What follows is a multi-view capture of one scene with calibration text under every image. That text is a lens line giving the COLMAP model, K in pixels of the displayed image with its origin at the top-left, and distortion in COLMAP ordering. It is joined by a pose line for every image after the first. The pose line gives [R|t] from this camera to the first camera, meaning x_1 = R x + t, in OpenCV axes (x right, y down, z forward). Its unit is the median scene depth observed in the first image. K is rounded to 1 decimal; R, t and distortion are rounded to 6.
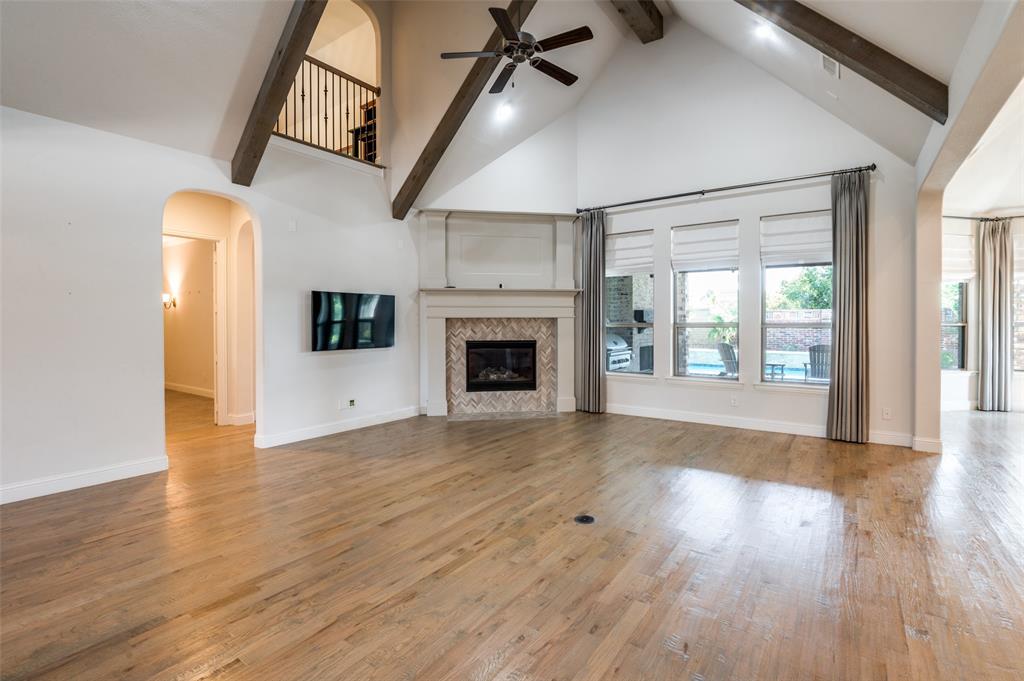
lens RADIAL K [[492.1, 0, 516.0], [0, 492.1, 332.6], [0, 0, 1]] dist [-0.008384, -0.006973]
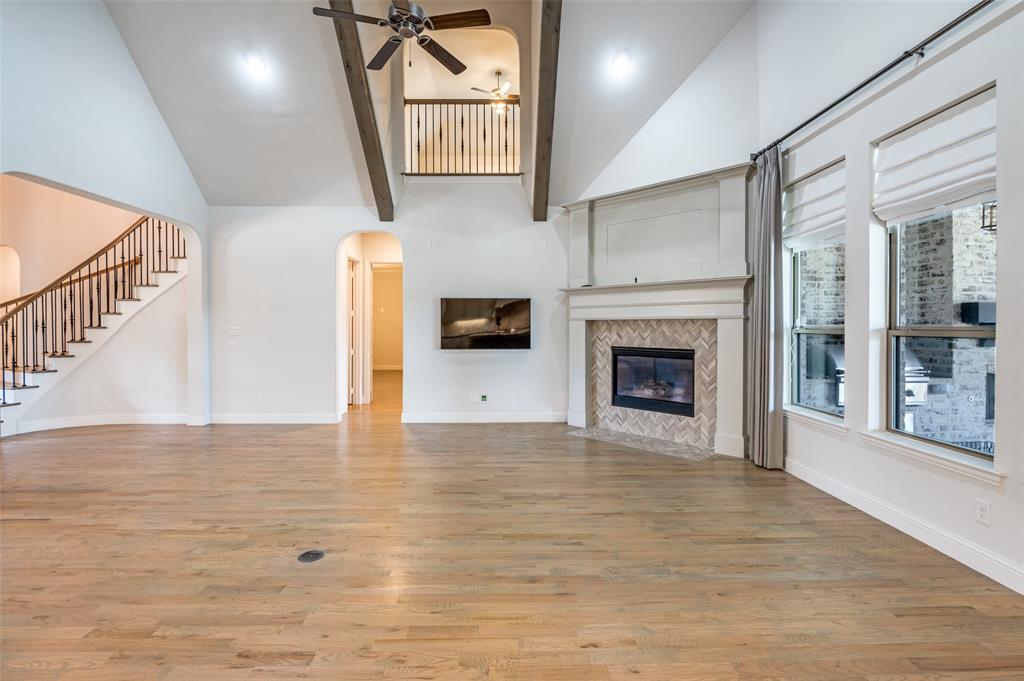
lens RADIAL K [[468.0, 0, 505.4], [0, 468.0, 330.9], [0, 0, 1]] dist [-0.007716, -0.002852]
pose [[0.570151, 0.012293, -0.821448, 0.467383], [-0.018017, 0.999835, 0.002457, -0.009158], [0.821342, 0.013399, 0.570278, 0.380315]]
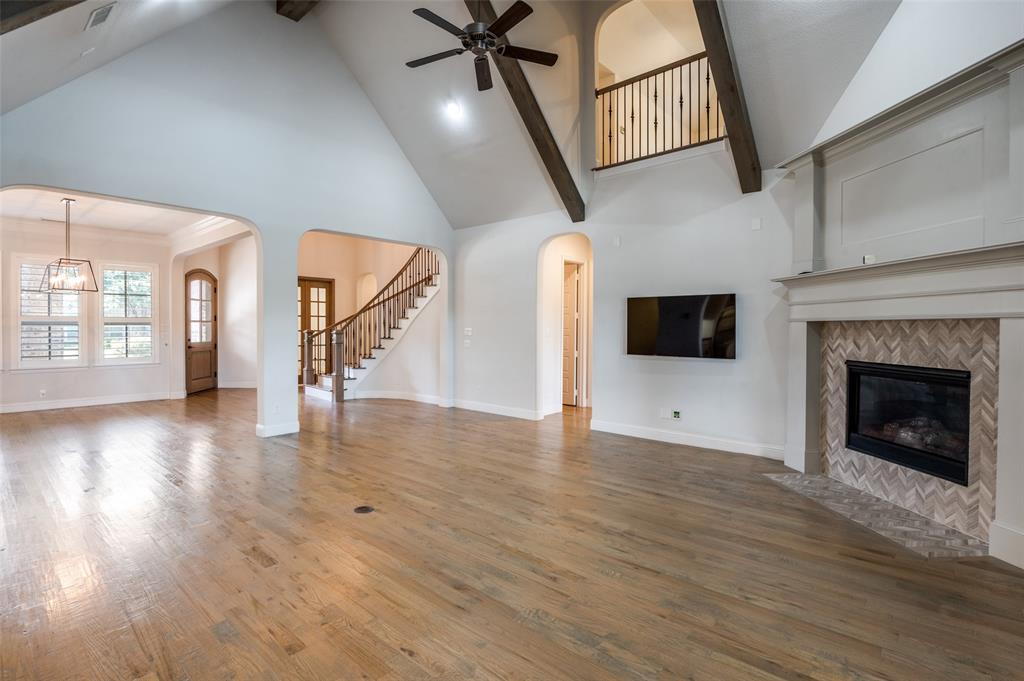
lens RADIAL K [[492.1, 0, 473.4], [0, 492.1, 334.1], [0, 0, 1]] dist [-0.008384, -0.006973]
pose [[-0.165959, 0.016226, -0.985999, 0.545057], [-0.023493, 0.999516, 0.020403, -0.015773], [0.985853, 0.026550, -0.165498, 0.660906]]
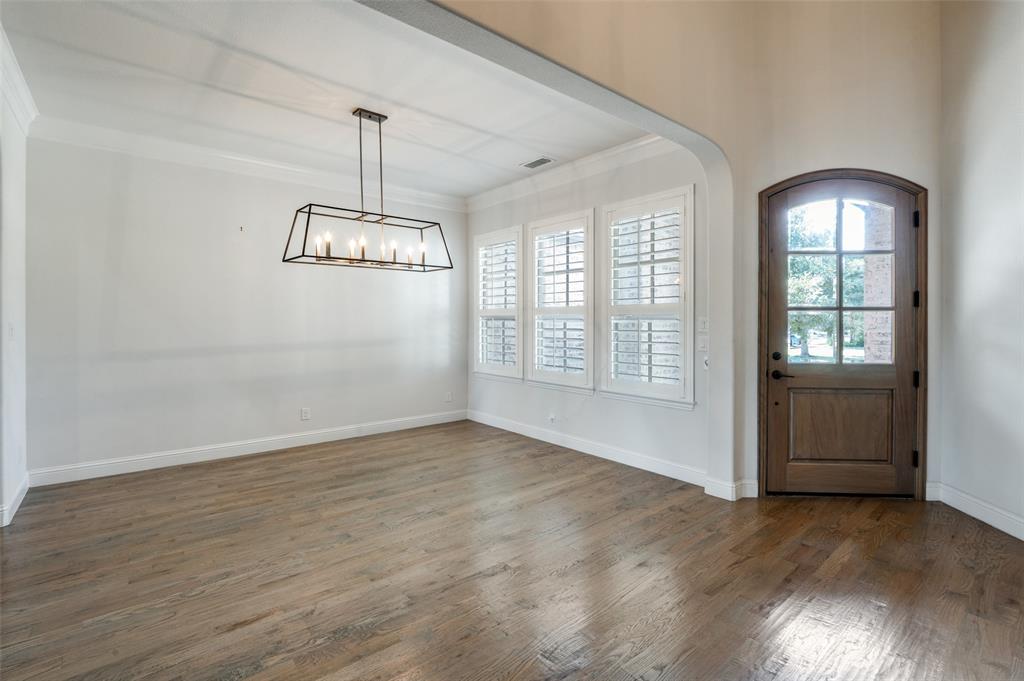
lens RADIAL K [[468.0, 0, 516.4], [0, 468.0, 322.5], [0, 0, 1]] dist [-0.007716, -0.002852]
pose [[-0.962200, -0.000424, 0.272345, -0.533903], [0.006200, 0.999706, 0.023460, -0.004312], [-0.272275, 0.024262, -0.961914, 0.227642]]
